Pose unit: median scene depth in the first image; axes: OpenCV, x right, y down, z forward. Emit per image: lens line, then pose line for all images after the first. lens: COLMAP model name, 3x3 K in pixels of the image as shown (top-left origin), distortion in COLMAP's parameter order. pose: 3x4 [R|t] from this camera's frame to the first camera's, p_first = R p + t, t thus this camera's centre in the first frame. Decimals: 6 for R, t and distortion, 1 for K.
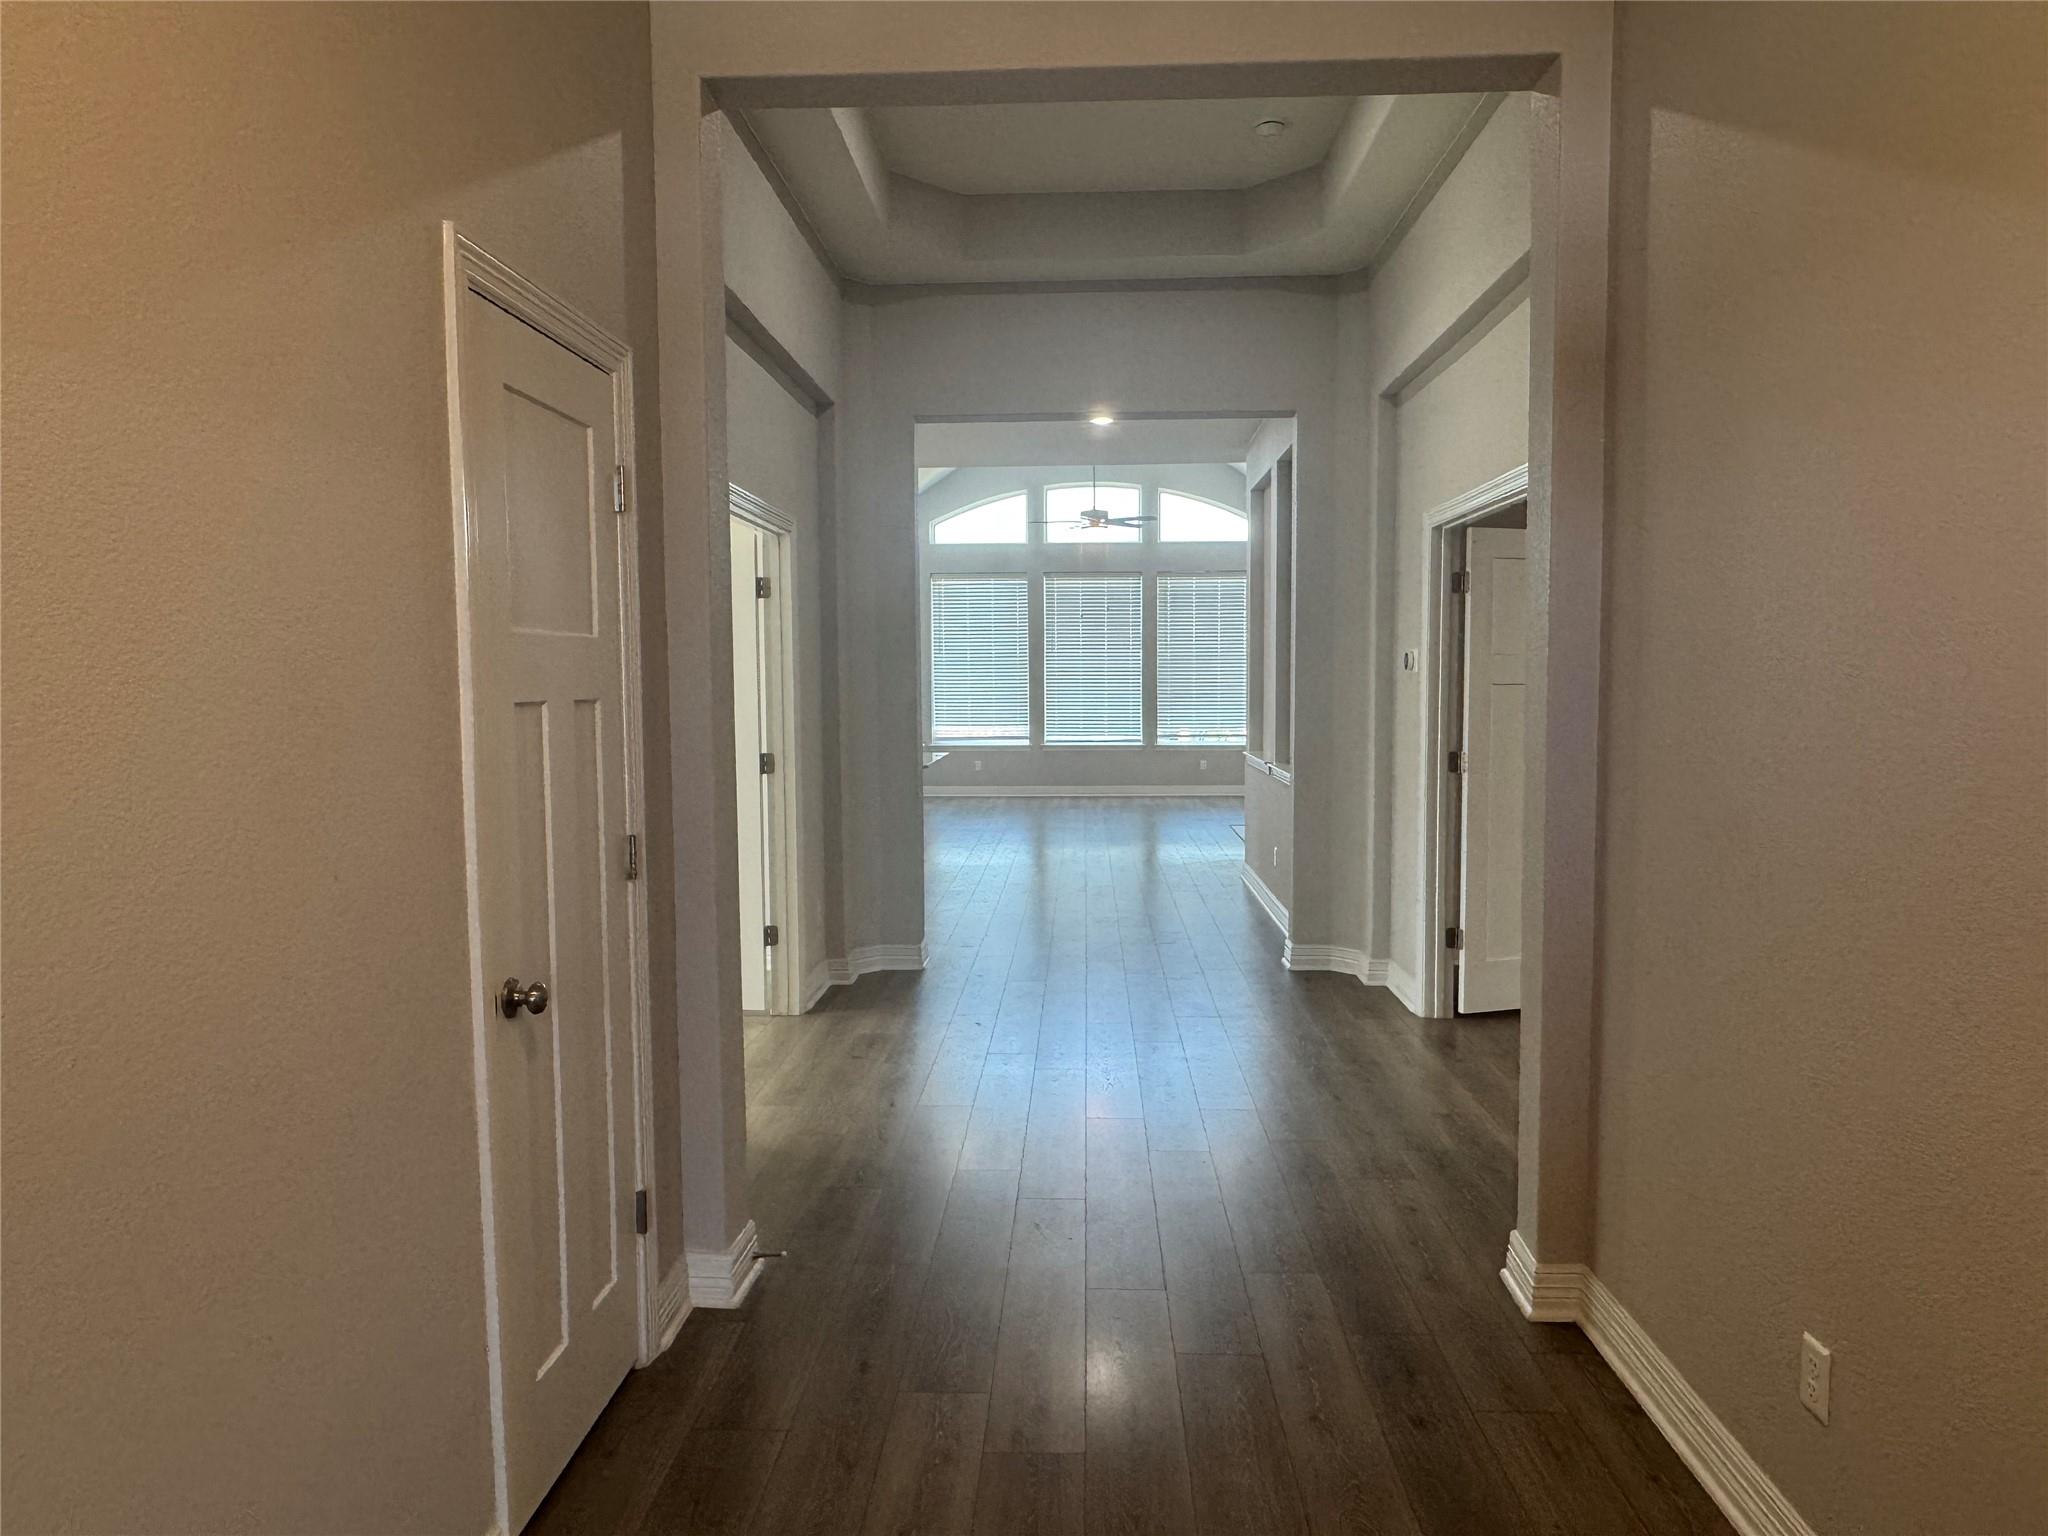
lens RADIAL K [[1291.0, 0, 1024.0], [0, 1291.0, 768.0], [0, 0, 1]] dist [0.004562, -0.000399]
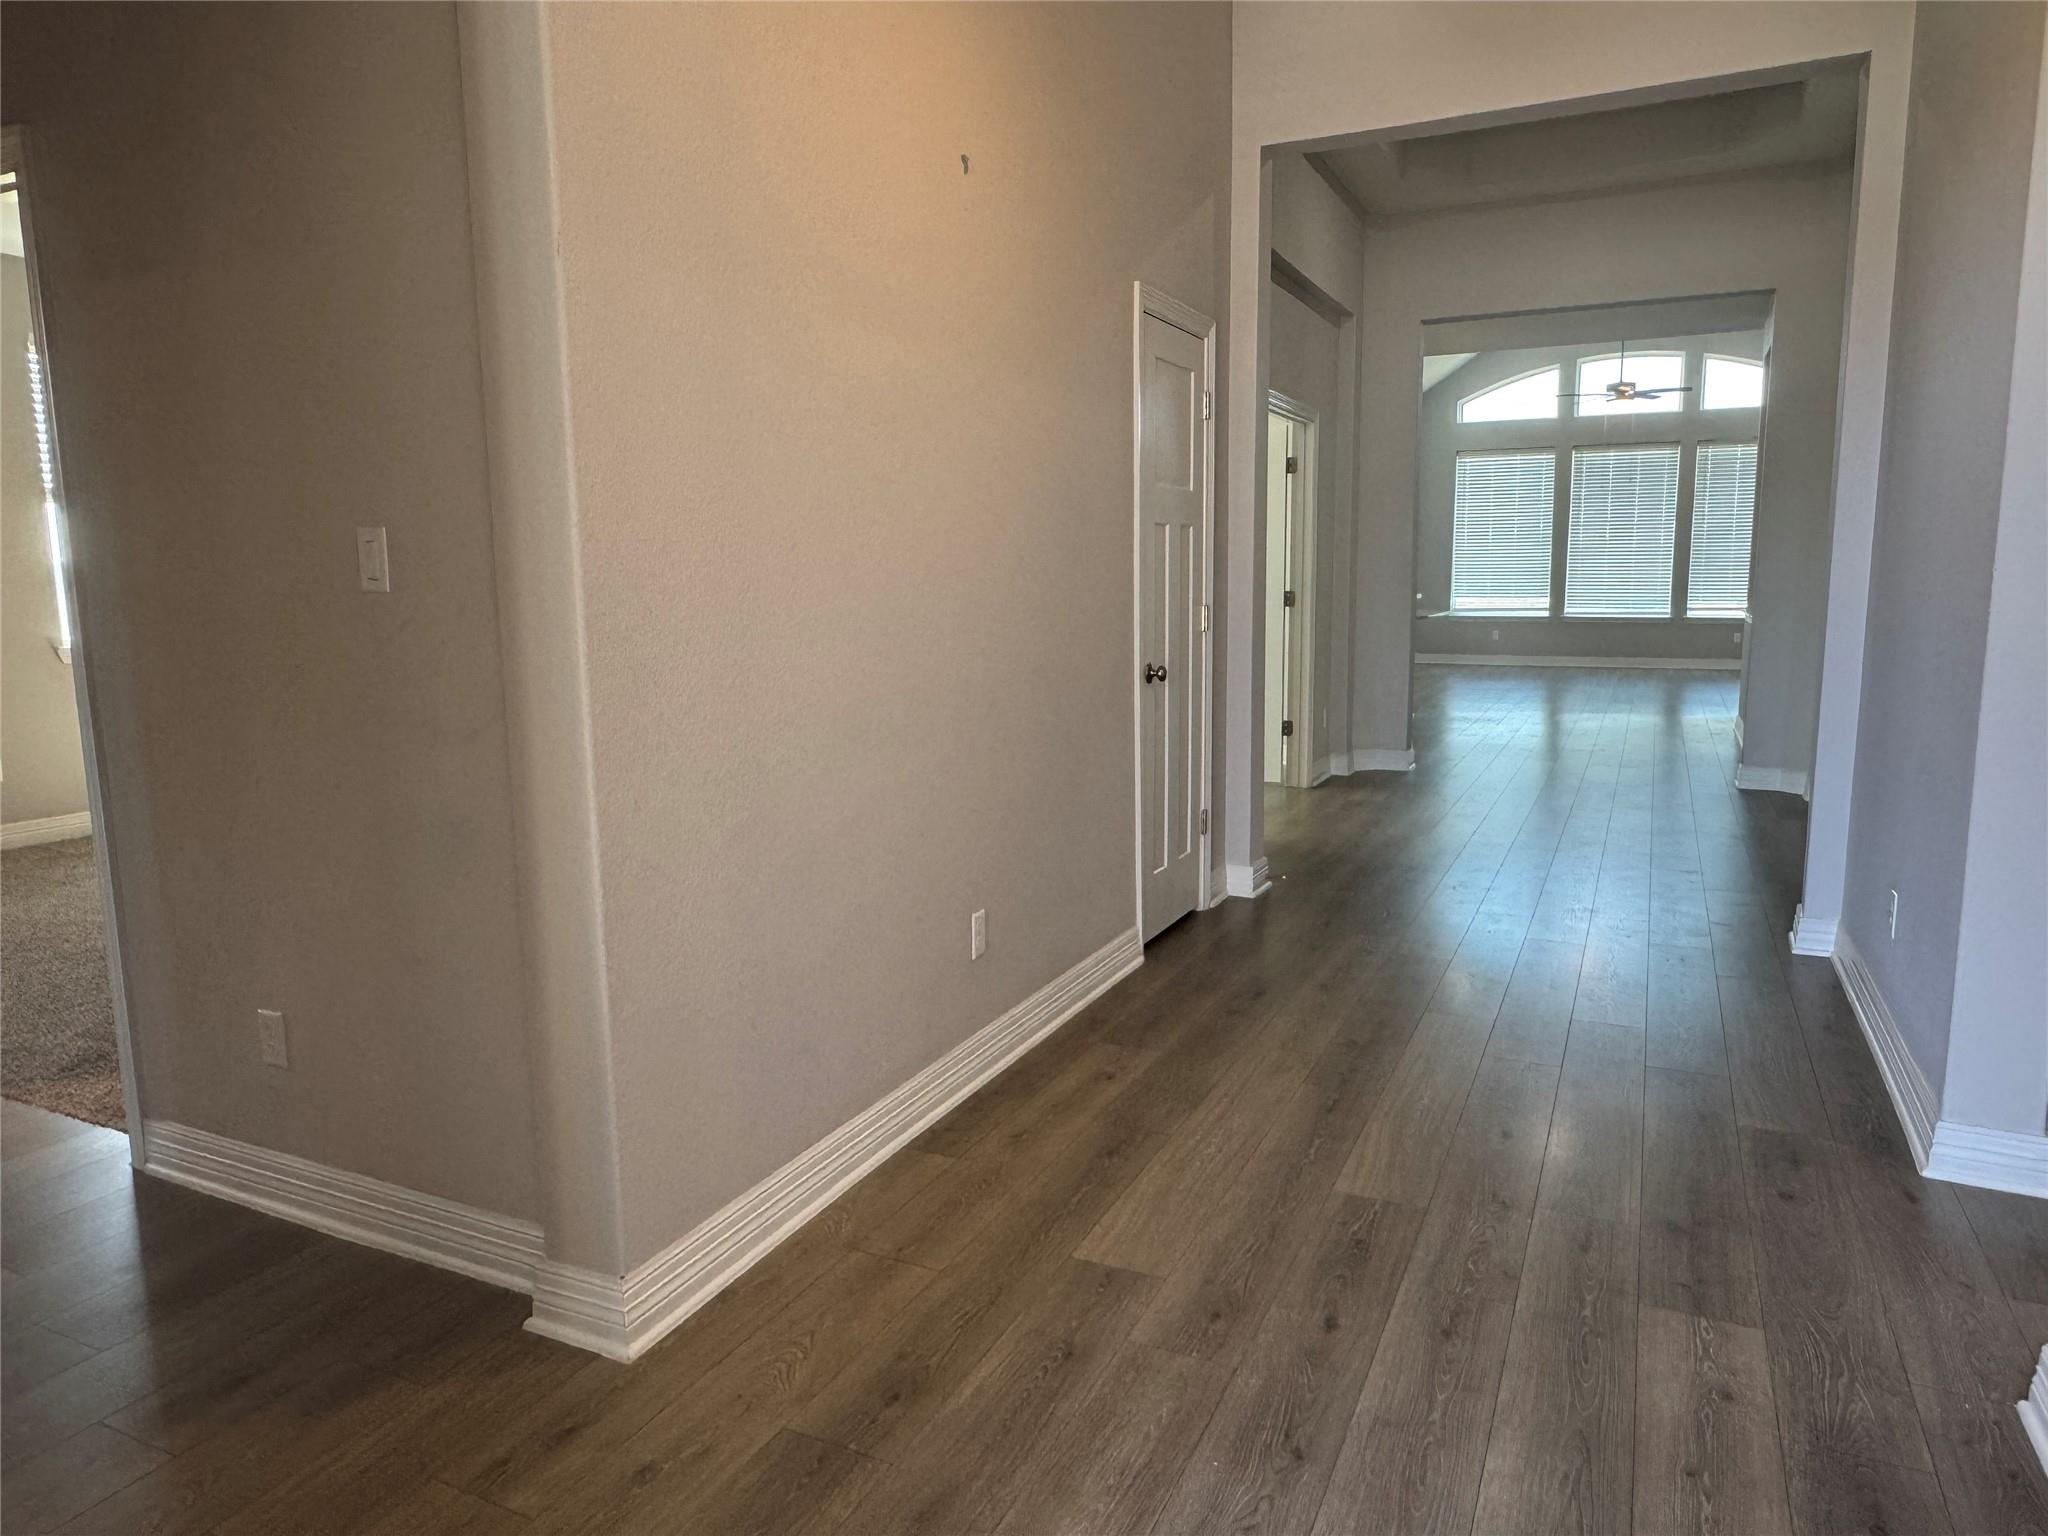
lens RADIAL K [[1297.0, 0, 1041.7], [0, 1297.0, 761.5], [0, 0, 1]] dist [0.005946, 0.004463]
pose [[0.924169, 0.052720, -0.378327, 0.036498], [-0.022587, 0.996239, 0.083652, 0.026080], [0.381314, -0.068763, 0.921884, -0.157074]]
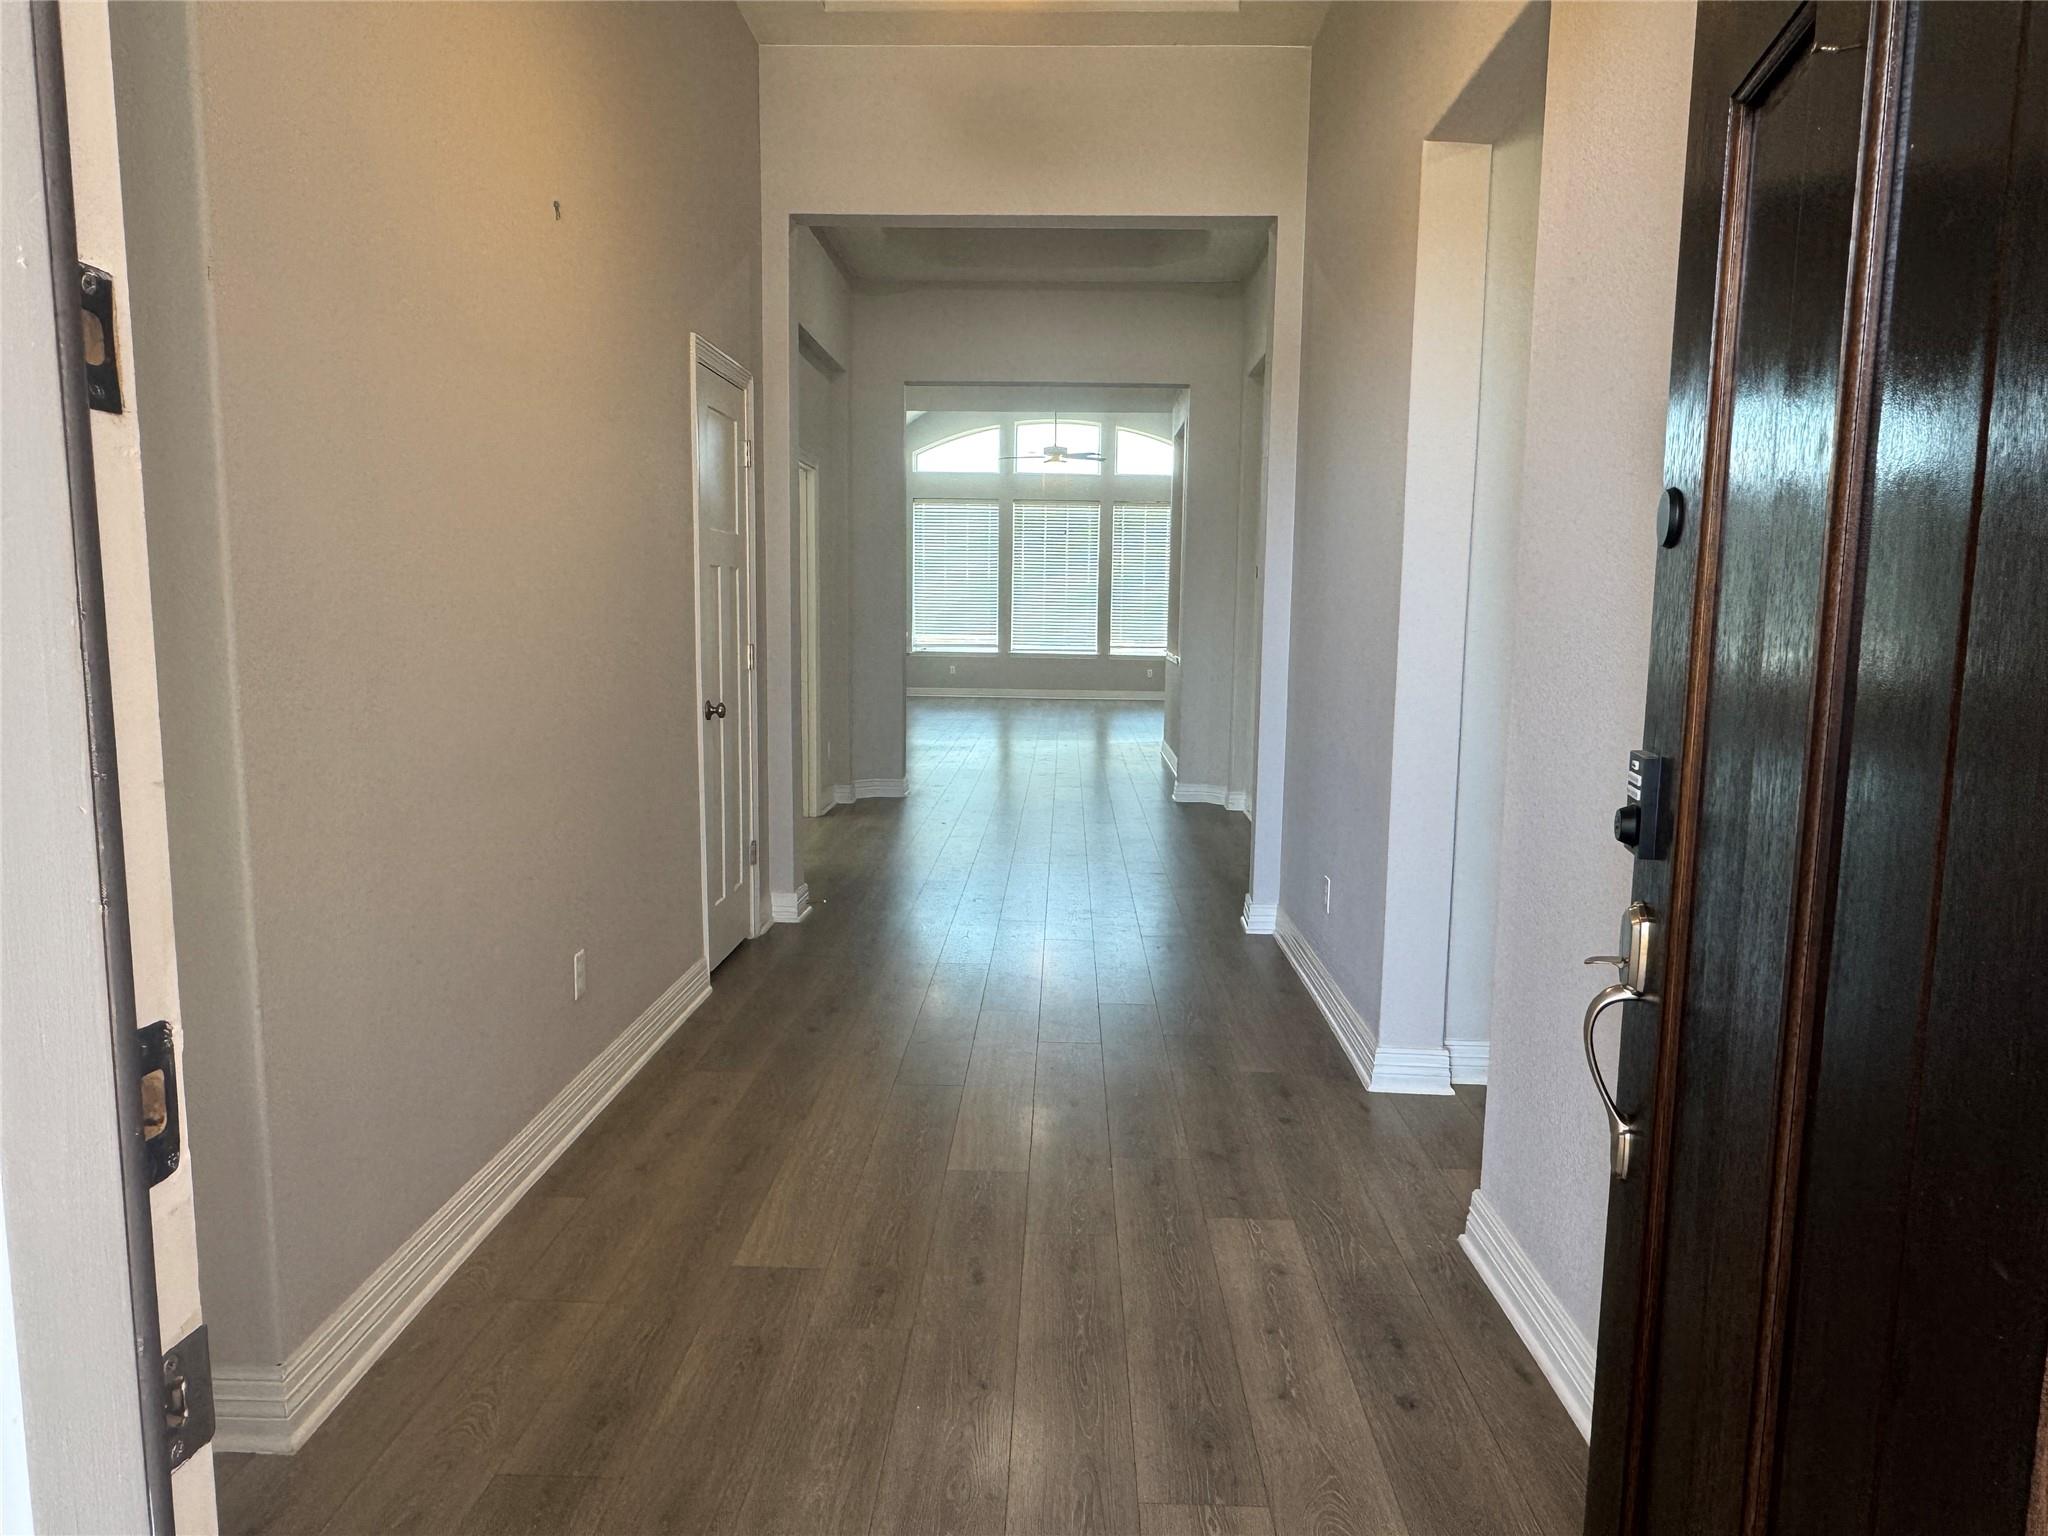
lens RADIAL K [[1291.0, 0, 1024.0], [0, 1291.0, 768.0], [0, 0, 1]] dist [0.004562, -0.000399]
pose [[0.999676, 0.018553, 0.017415, 0.011652], [-0.019507, 0.998223, 0.056302, 0.025100], [-0.016340, -0.056624, 0.998262, -0.181926]]
